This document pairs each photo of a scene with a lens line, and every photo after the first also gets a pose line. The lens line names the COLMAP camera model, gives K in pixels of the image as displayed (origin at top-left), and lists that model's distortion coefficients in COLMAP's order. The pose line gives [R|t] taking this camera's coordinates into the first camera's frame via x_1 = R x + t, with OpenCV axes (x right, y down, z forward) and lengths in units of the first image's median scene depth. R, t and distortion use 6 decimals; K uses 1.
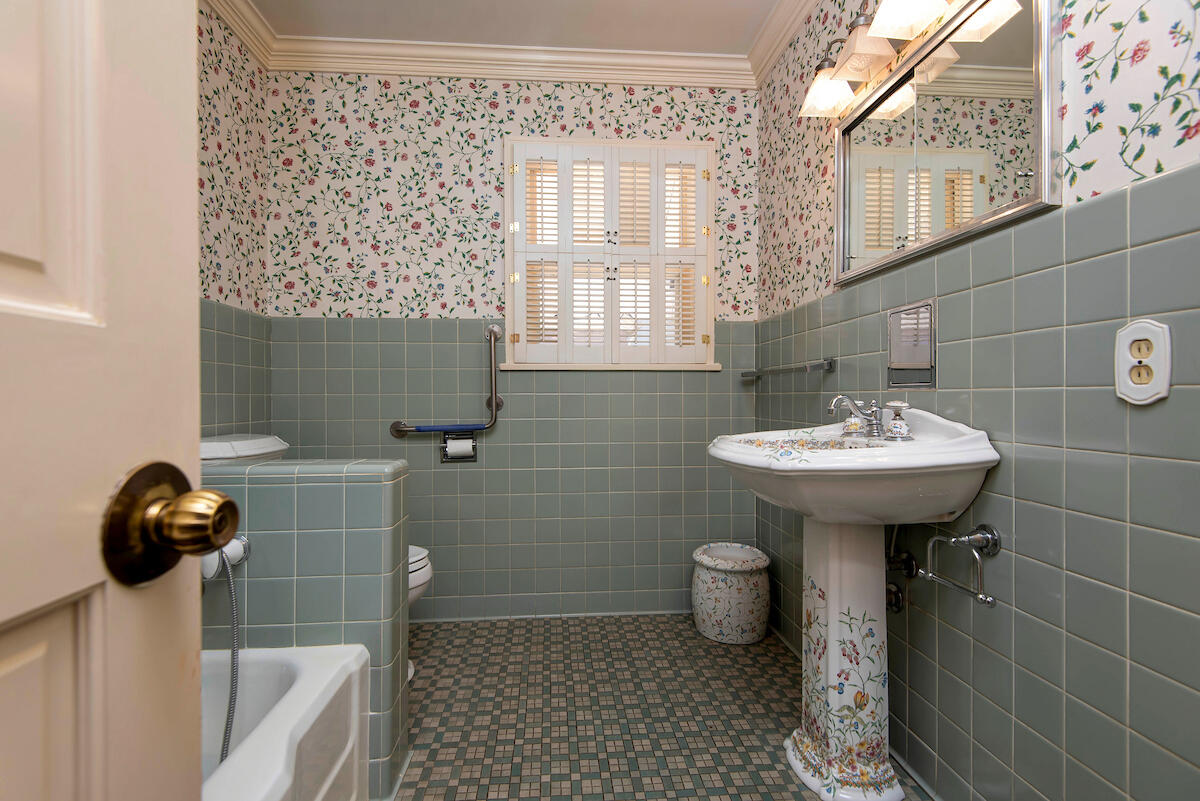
lens RADIAL K [[550.2, 0, 591.8], [0, 550.2, 401.0], [0, 0, 1]] dist [0.037023, -0.024113]
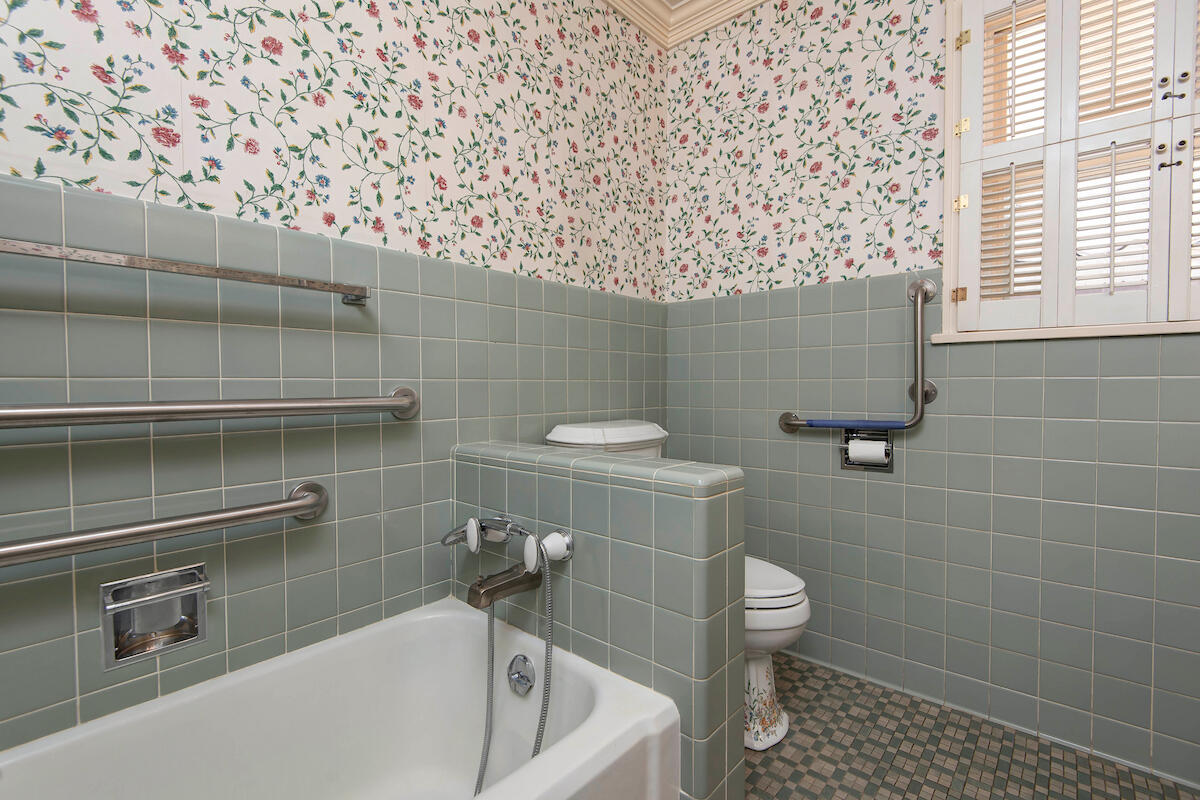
lens RADIAL K [[550.2, 0, 591.8], [0, 550.2, 400.5], [0, 0, 1]] dist [0.037023, -0.024113]
pose [[0.699666, 0.019203, -0.714212, 0.034414], [-0.000588, 0.999654, 0.026301, -0.003202], [0.714470, -0.017982, 0.699435, 0.210244]]
